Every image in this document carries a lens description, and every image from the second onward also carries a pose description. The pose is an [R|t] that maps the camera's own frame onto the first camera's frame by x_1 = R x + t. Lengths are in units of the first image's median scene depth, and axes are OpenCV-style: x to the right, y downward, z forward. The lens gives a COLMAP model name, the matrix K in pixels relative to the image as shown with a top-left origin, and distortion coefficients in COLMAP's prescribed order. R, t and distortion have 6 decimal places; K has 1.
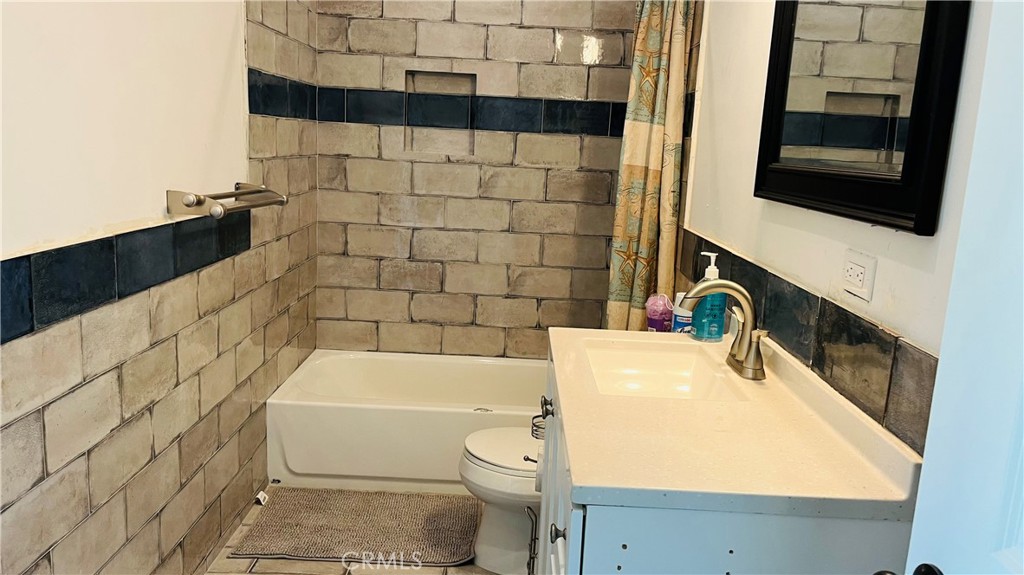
lens RADIAL K [[774.3, 0, 508.6], [0, 774.3, 291.2], [0, 0, 1]] dist [0.077533, -0.106616]
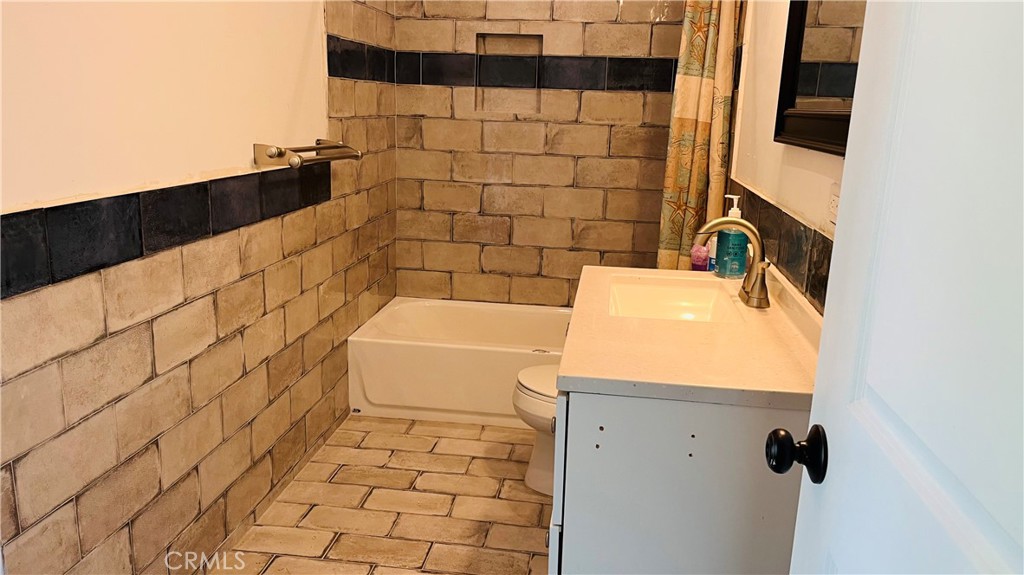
lens RADIAL K [[774.3, 0, 507.5], [0, 774.3, 291.7], [0, 0, 1]] dist [0.077533, -0.106616]
pose [[0.991957, 0.012894, -0.125913, 0.061194], [-0.007518, 0.999043, 0.043081, 0.027283], [0.126349, -0.041788, 0.991105, -0.075980]]
